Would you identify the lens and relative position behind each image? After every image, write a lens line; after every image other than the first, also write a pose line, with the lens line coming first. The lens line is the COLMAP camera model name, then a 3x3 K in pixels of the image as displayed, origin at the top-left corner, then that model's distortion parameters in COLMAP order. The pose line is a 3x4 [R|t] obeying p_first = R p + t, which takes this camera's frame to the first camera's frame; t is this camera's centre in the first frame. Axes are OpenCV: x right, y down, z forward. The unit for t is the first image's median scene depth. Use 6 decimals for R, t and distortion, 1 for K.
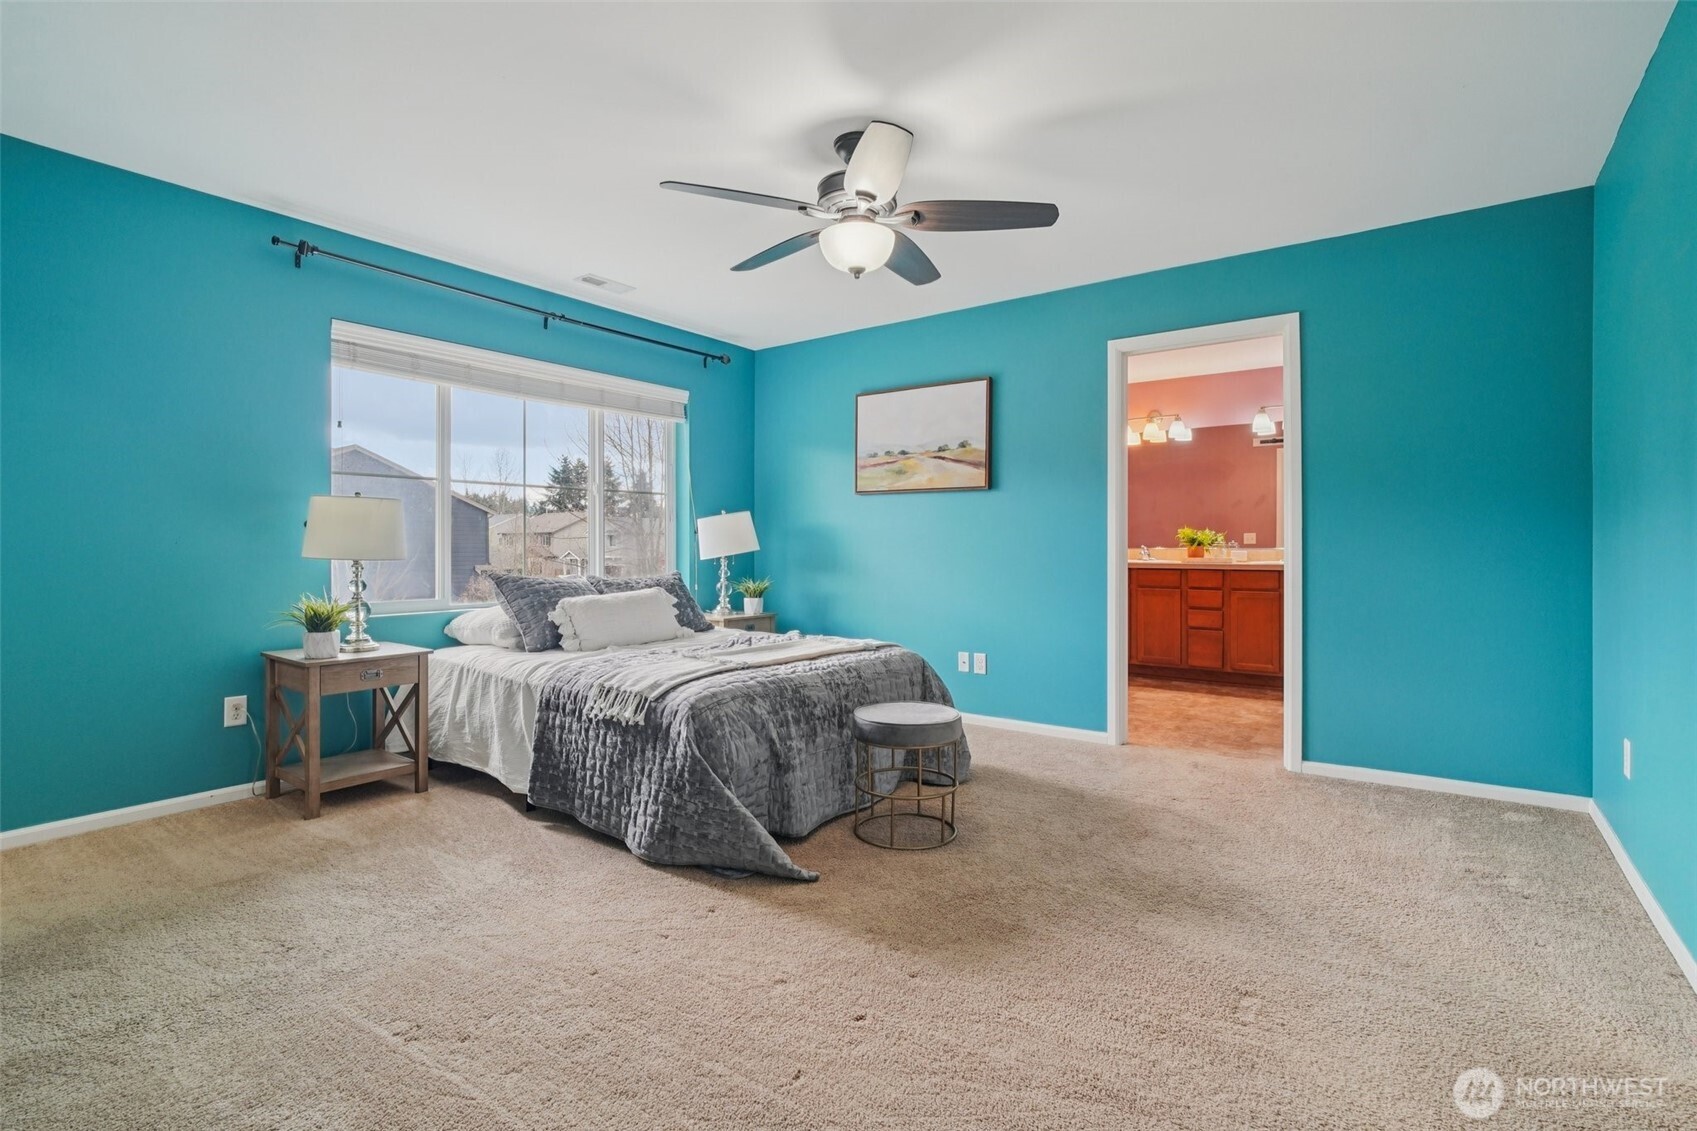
lens RADIAL K [[802.3, 0, 843.0], [0, 802.3, 561.9], [0, 0, 1]] dist [-0.012625, 0.005679]
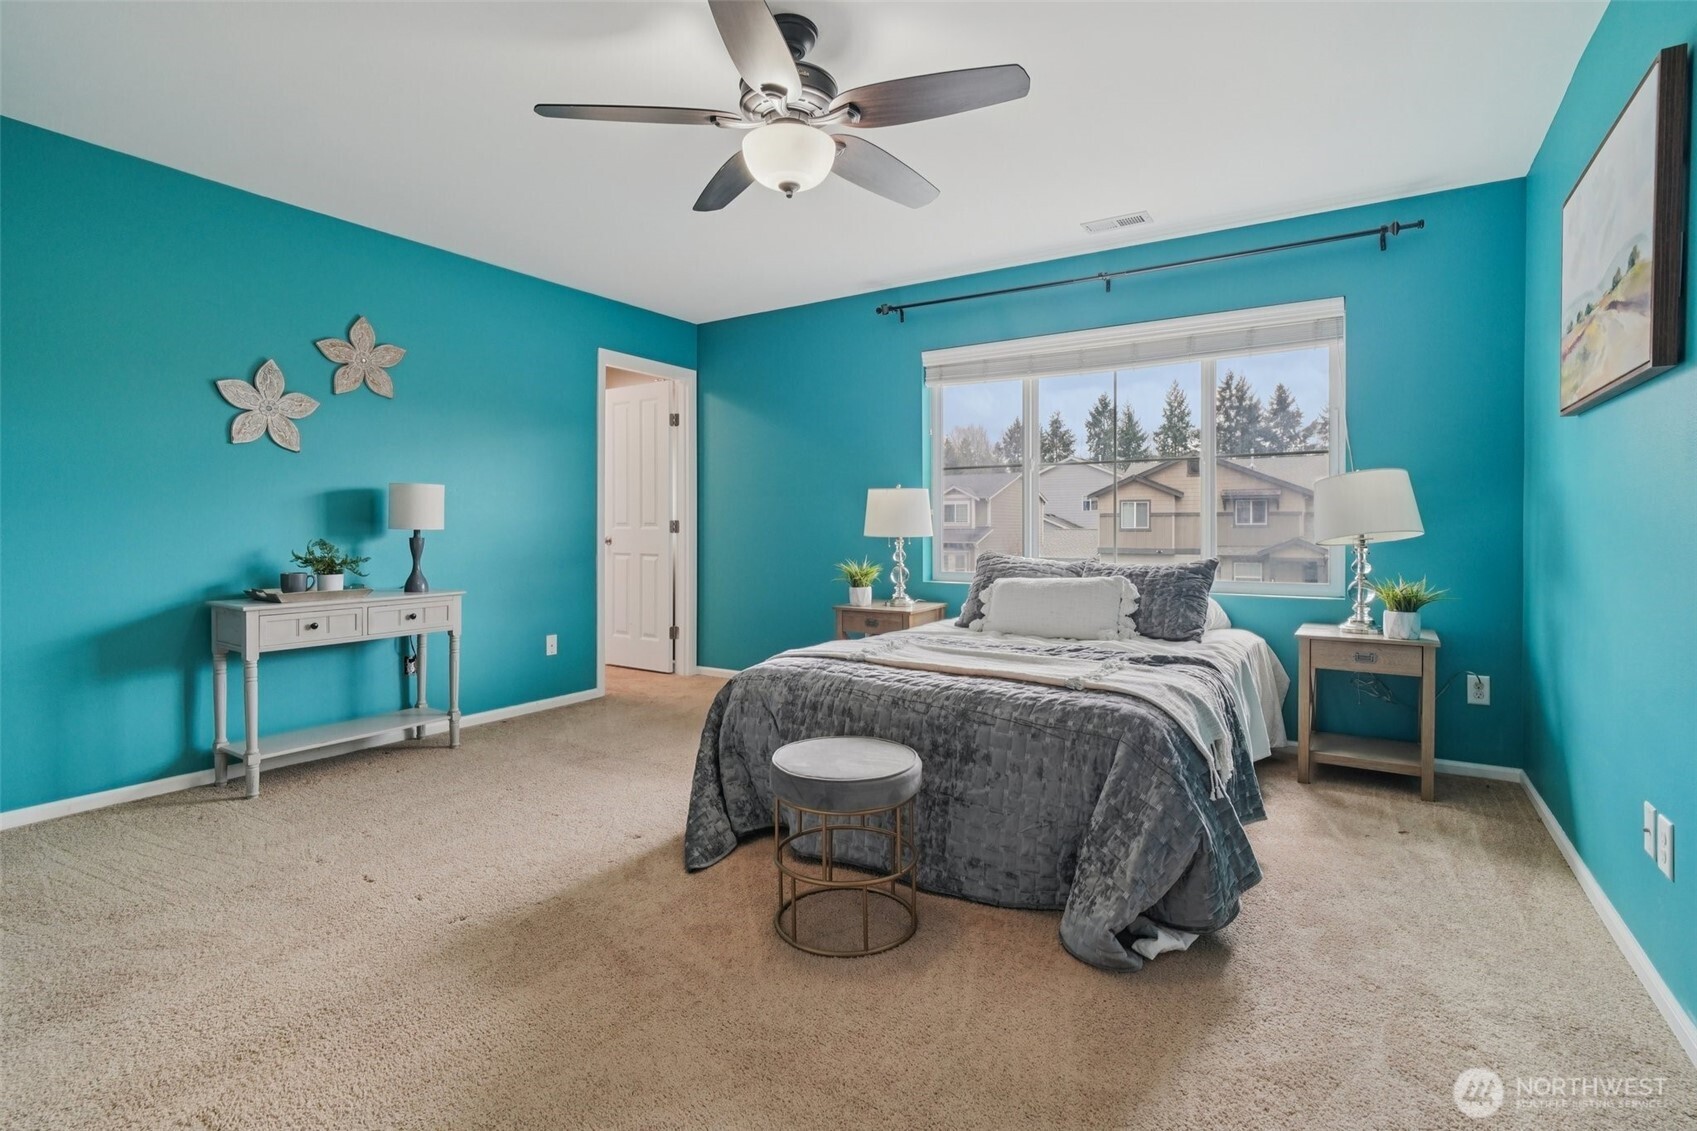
lens RADIAL K [[802.3, 0, 858.9], [0, 802.3, 538.9], [0, 0, 1]] dist [-0.012625, 0.005679]
pose [[0.073091, 0.015199, -0.997209, 0.663551], [-0.022503, 0.999654, 0.013587, -0.013159], [0.997071, 0.021448, 0.073408, 0.801581]]
